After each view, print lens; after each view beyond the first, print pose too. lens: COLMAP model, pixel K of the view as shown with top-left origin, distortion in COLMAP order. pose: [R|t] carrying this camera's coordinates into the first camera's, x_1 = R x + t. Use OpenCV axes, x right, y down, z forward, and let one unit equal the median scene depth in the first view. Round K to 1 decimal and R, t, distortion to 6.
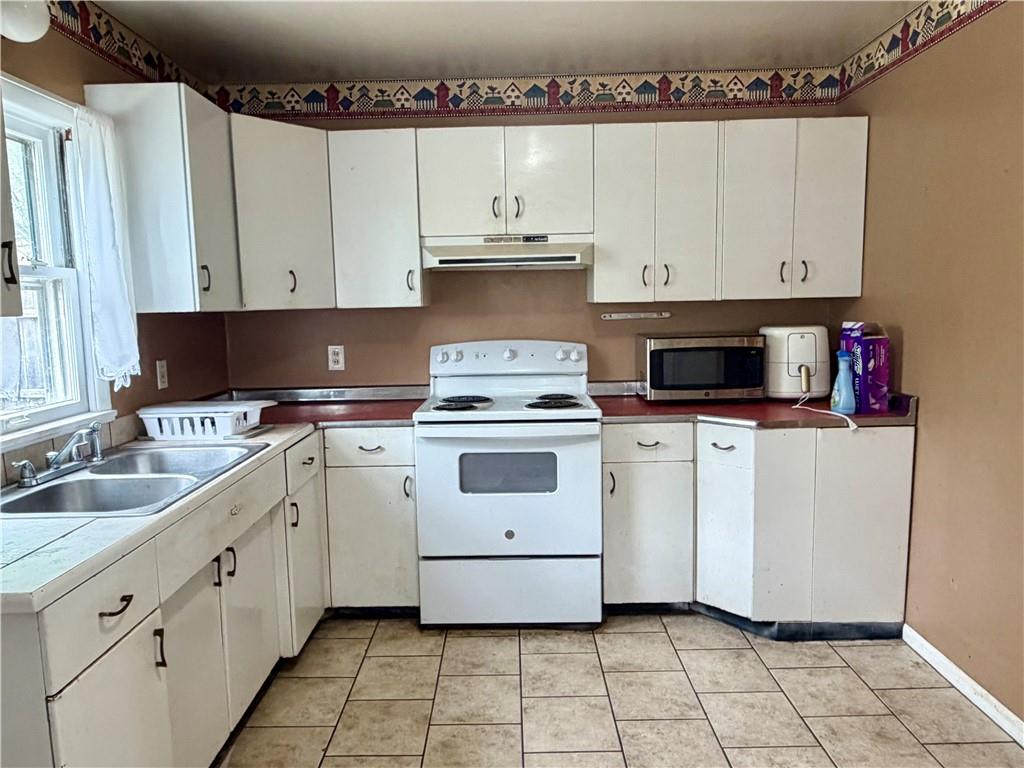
lens RADIAL K [[718.6, 0, 512.0], [0, 718.6, 384.0], [0, 0, 1]] dist [0.007670, 0.008089]
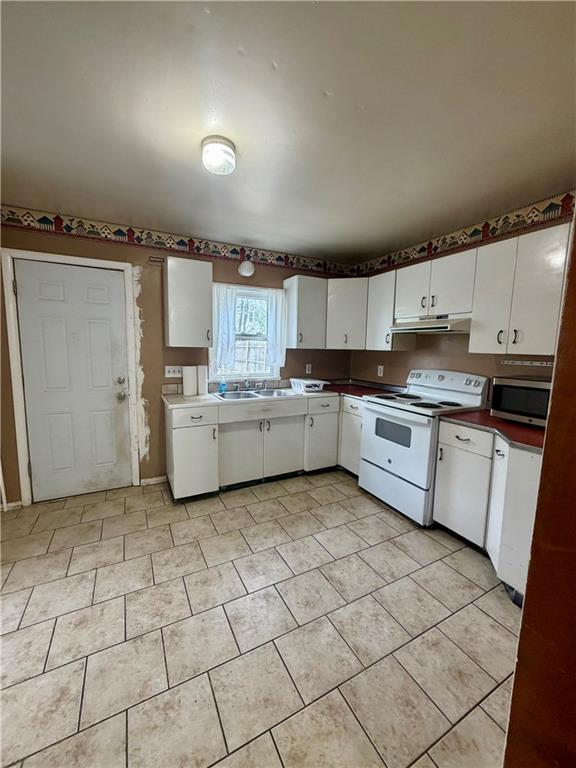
lens RADIAL K [[306.4, 0, 288.0], [0, 306.4, 384.0], [0, 0, 1]] dist [0.011726, 0.000077]
pose [[0.471918, 0.139416, -0.870550, 0.587467], [-0.131617, 0.987493, 0.086796, -0.048927], [0.871763, 0.073619, 0.484365, 0.287839]]
